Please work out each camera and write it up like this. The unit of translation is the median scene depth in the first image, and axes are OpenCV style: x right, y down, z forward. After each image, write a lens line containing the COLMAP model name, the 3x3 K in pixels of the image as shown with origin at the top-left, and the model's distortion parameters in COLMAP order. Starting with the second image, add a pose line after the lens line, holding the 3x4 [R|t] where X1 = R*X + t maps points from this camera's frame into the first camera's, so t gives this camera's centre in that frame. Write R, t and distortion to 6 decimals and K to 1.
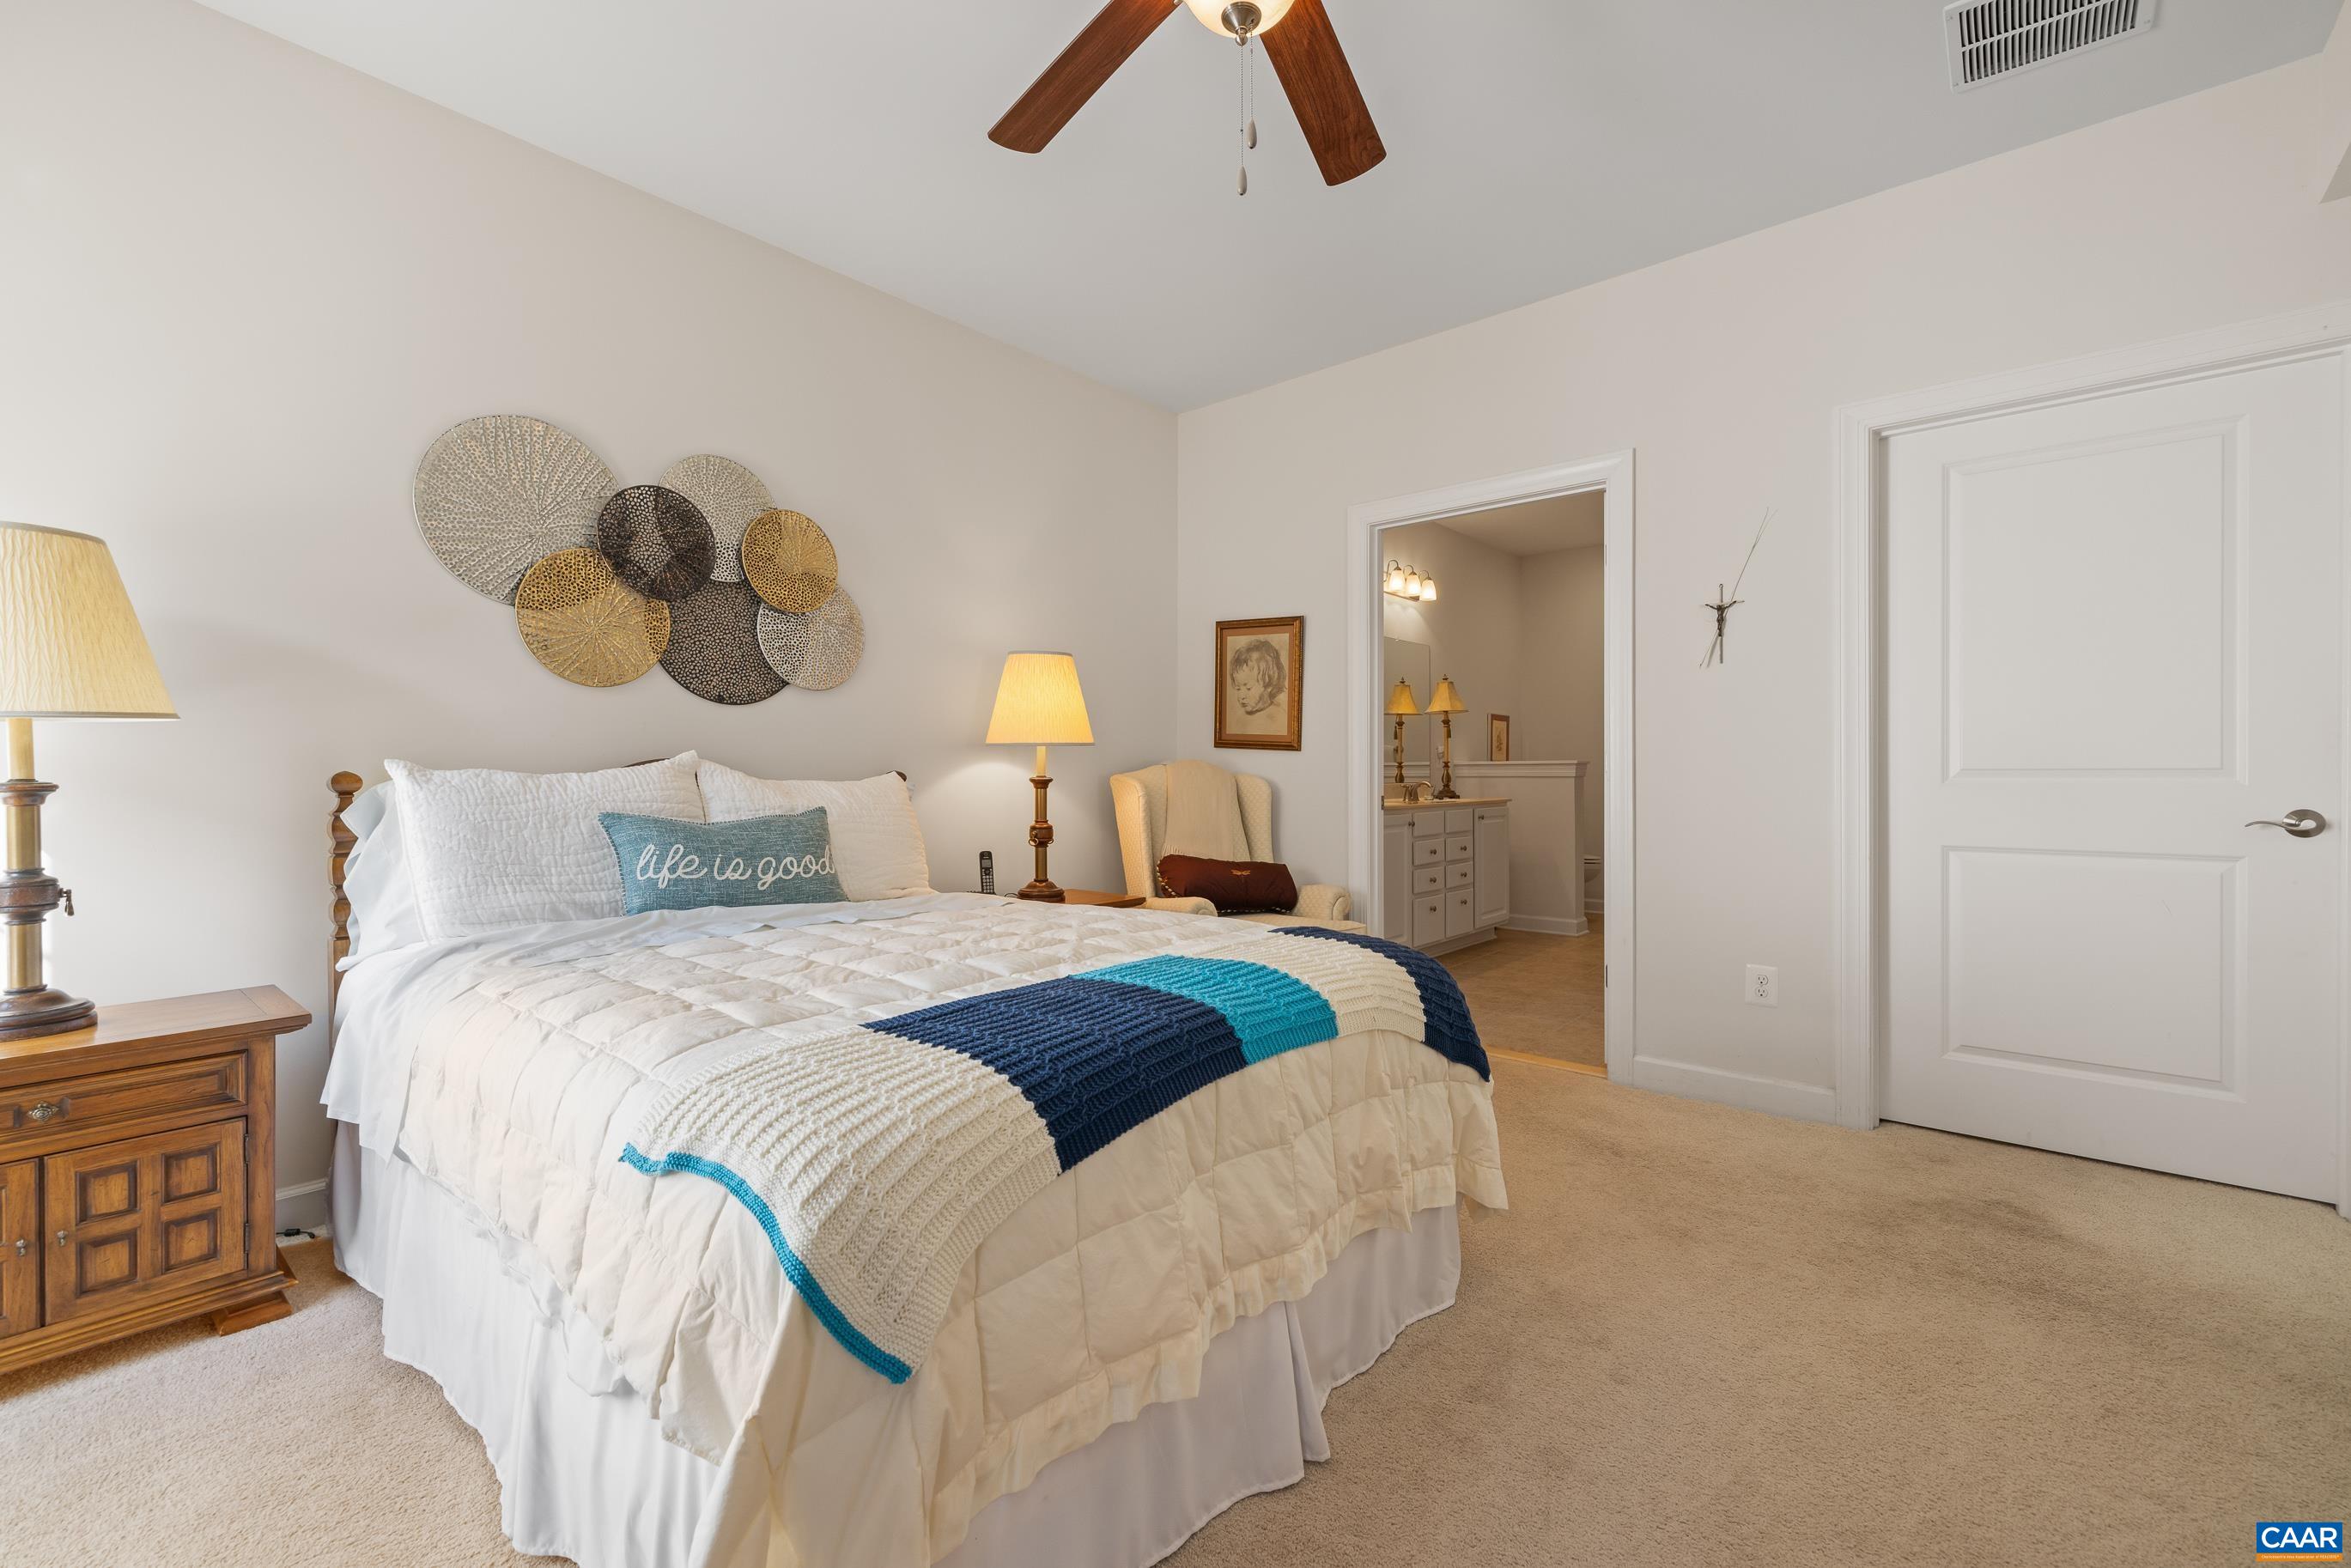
lens RADIAL K [[989.4, 0, 1173.8], [0, 989.4, 778.2], [0, 0, 1]] dist [0.000393, 0.001578]
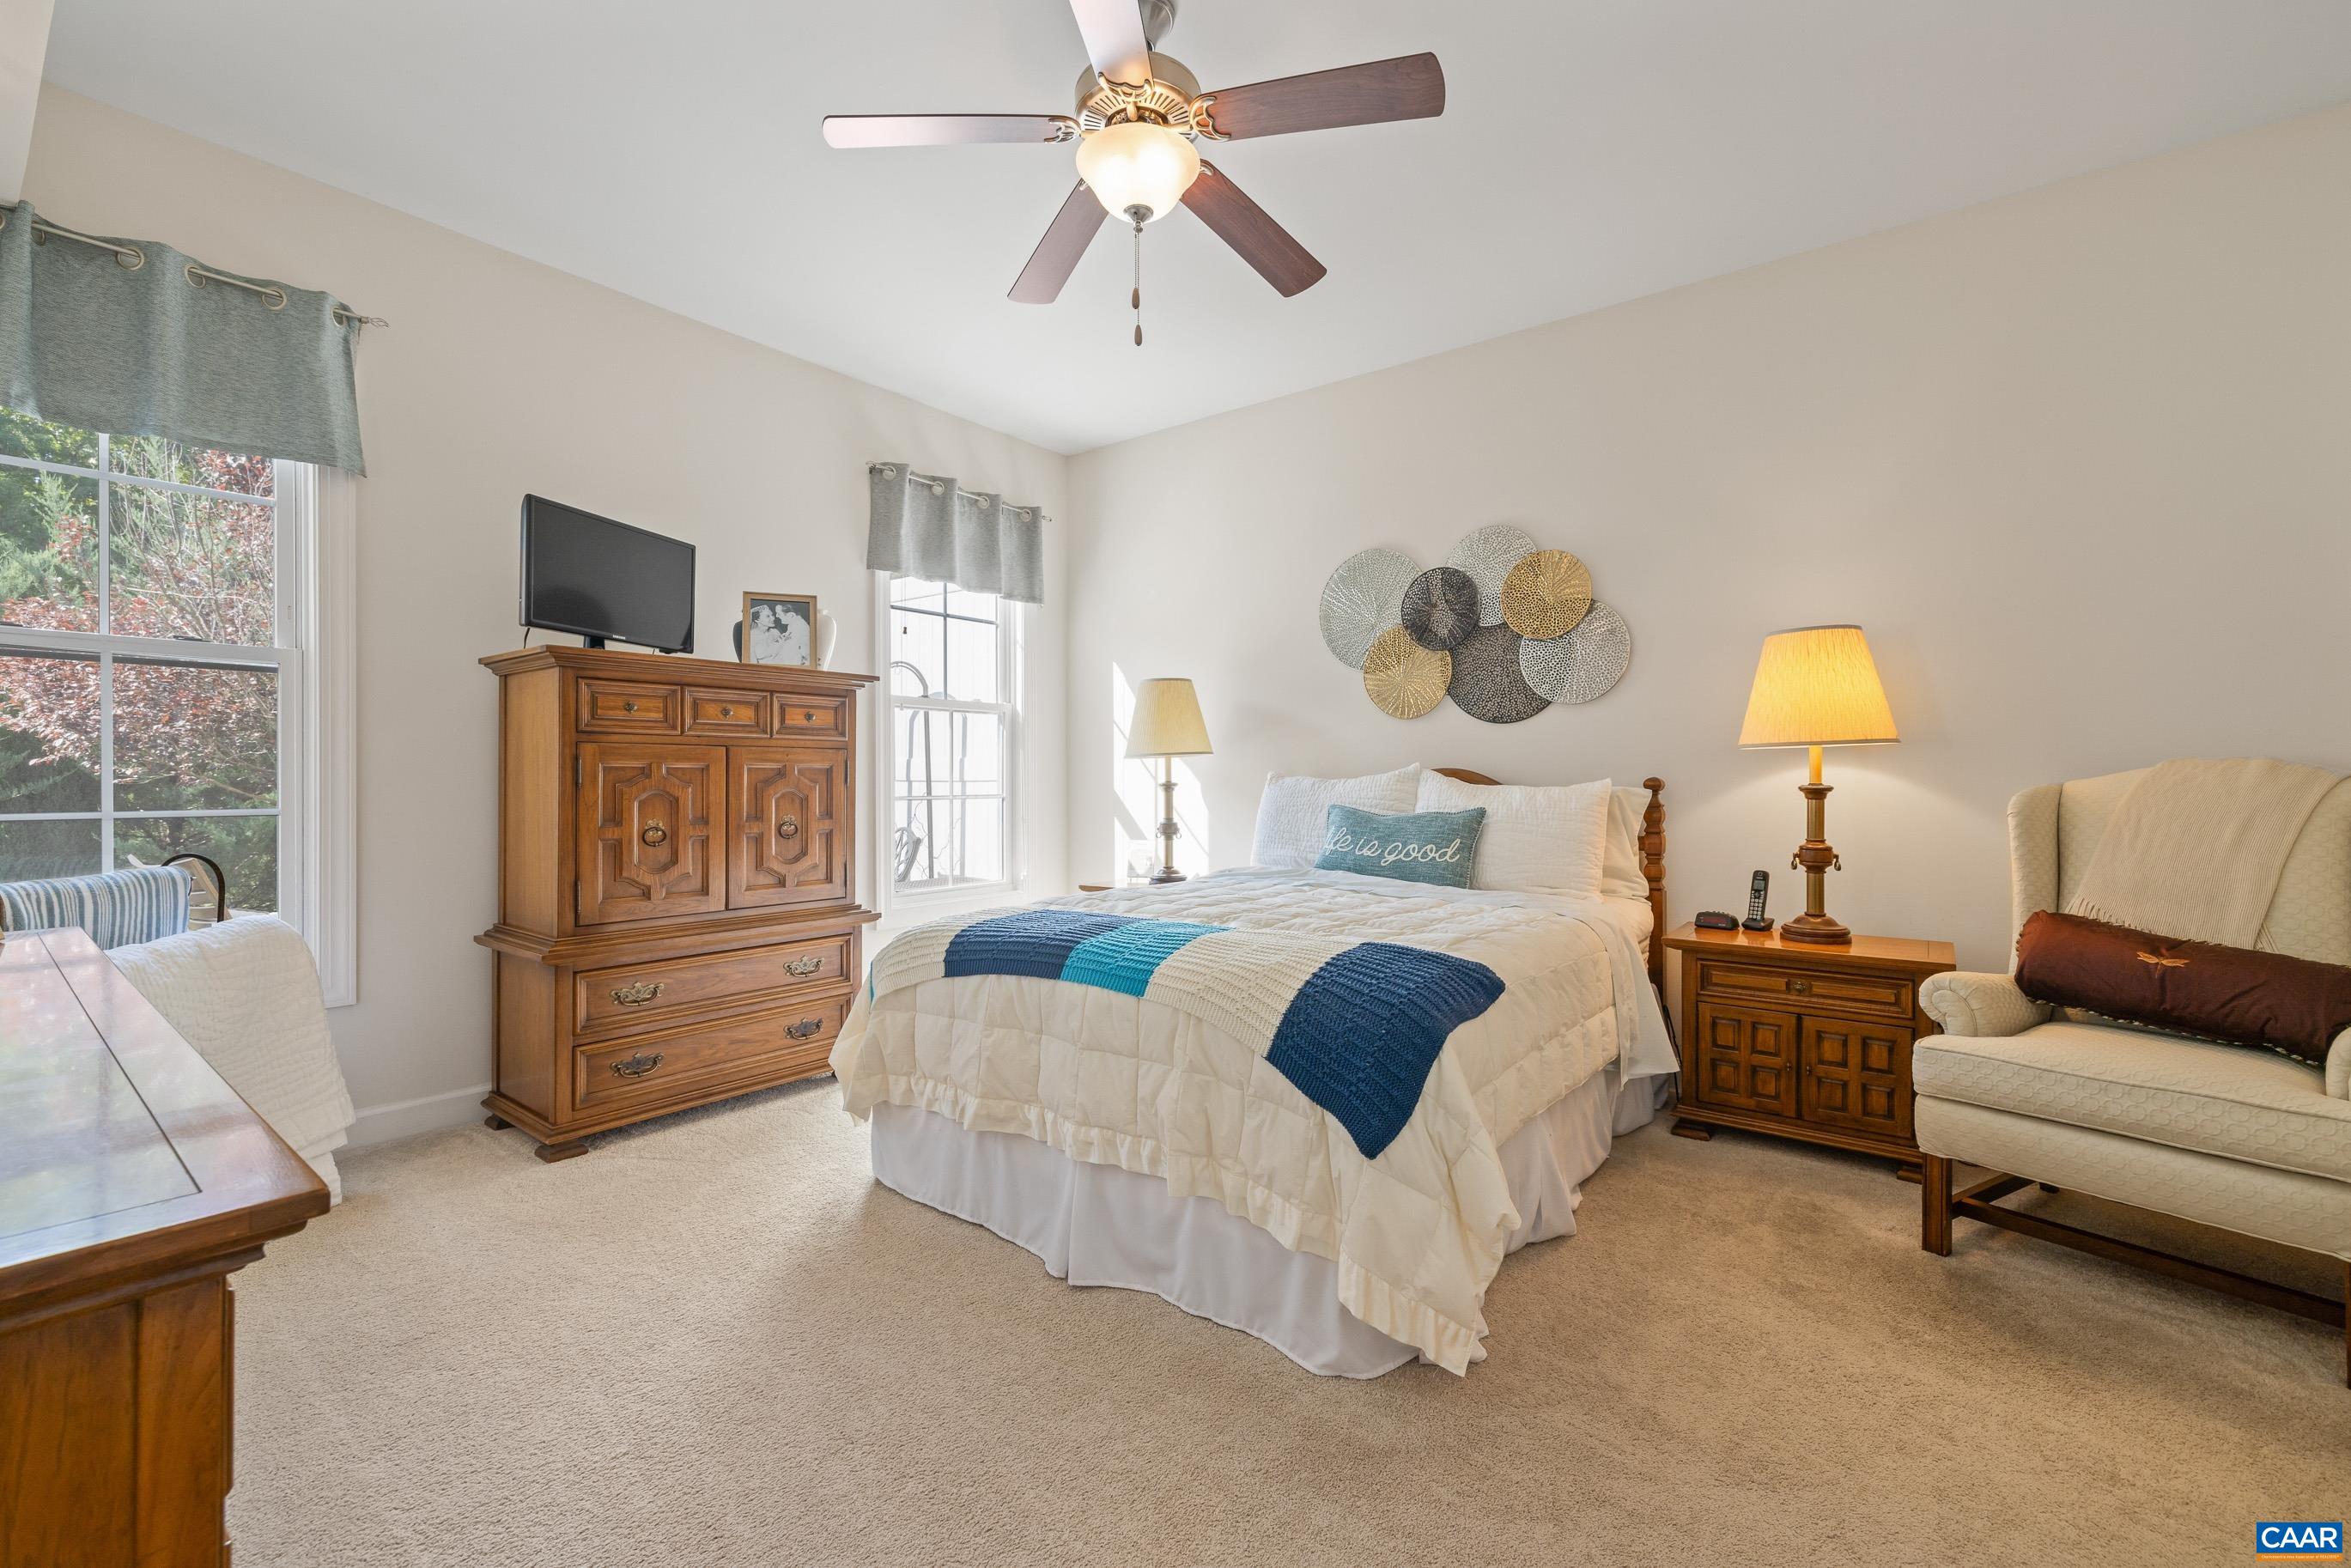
lens RADIAL K [[989.4, 0, 1182.4], [0, 989.4, 776.8], [0, 0, 1]] dist [0.000393, 0.001578]
pose [[0.047779, 0.000975, -0.998857, 1.036746], [-0.005114, 0.999987, 0.000731, -0.009579], [0.998845, 0.005073, 0.047783, 0.736856]]
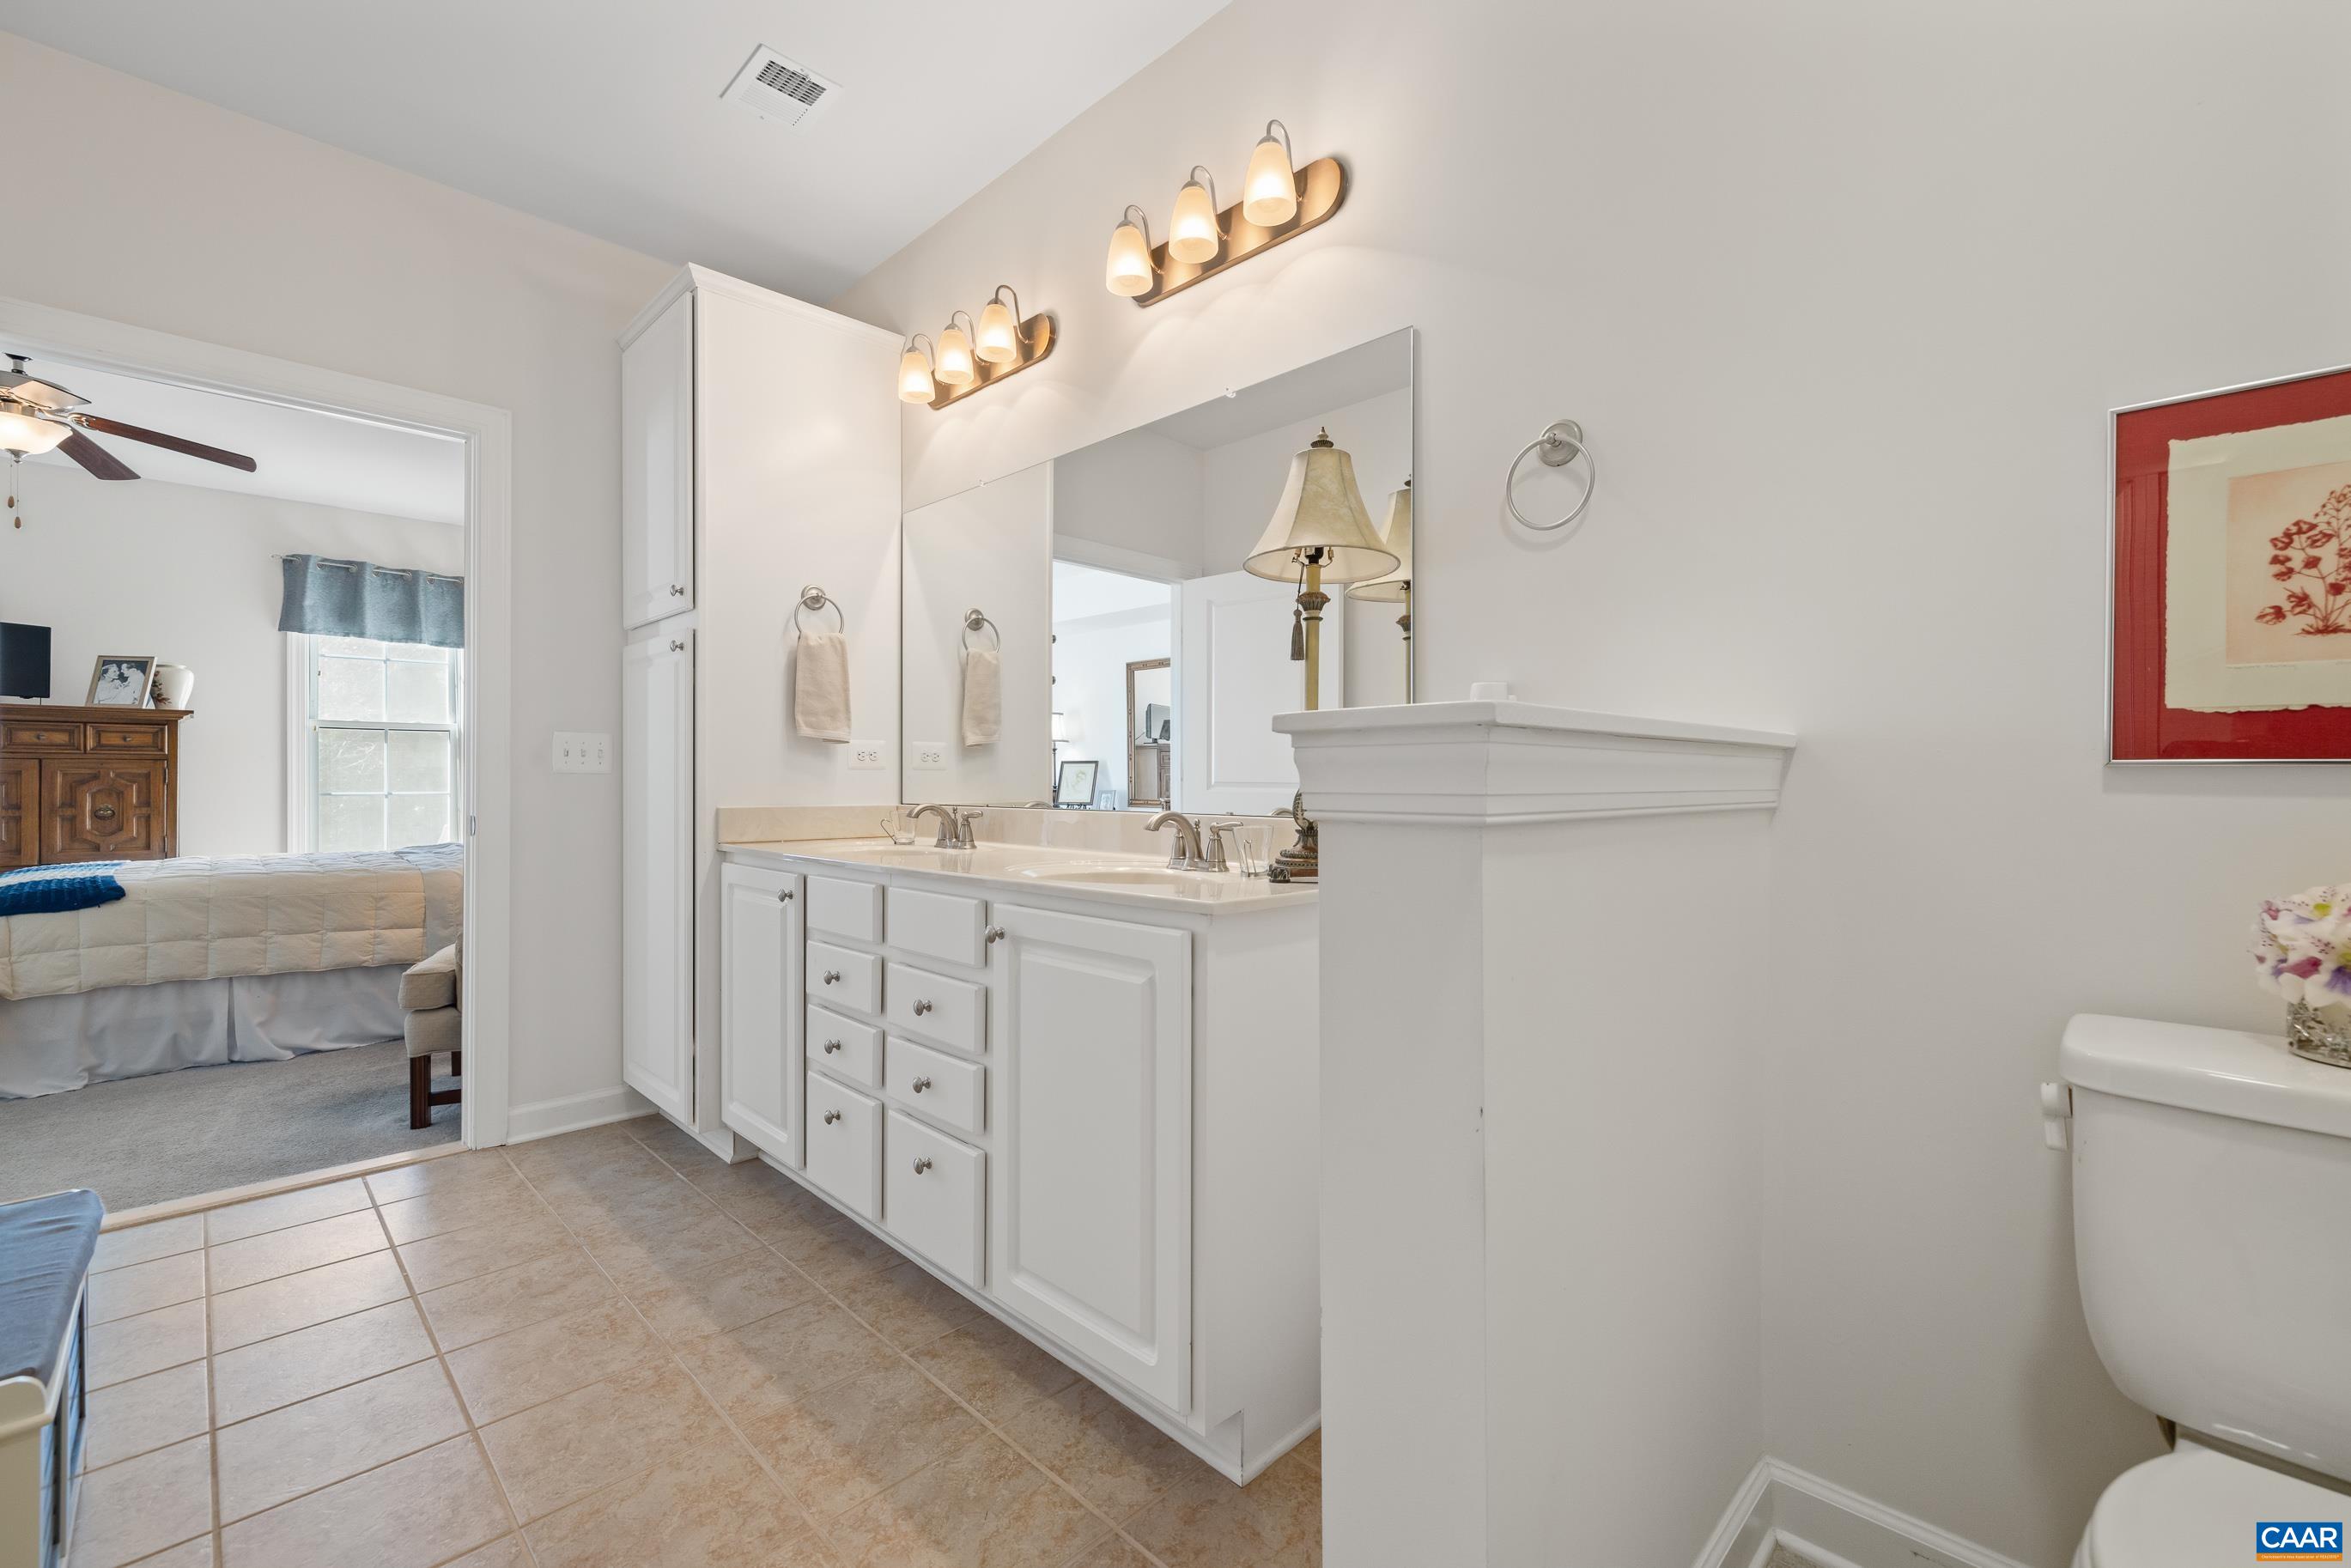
lens RADIAL K [[989.4, 0, 1182.7], [0, 989.4, 774.3], [0, 0, 1]] dist [0.000393, 0.001578]
pose [[-0.066555, -0.004637, -0.997772, 1.301751], [-0.002453, 0.999987, -0.004483, -0.010260], [0.997780, 0.002149, -0.066566, 1.692974]]
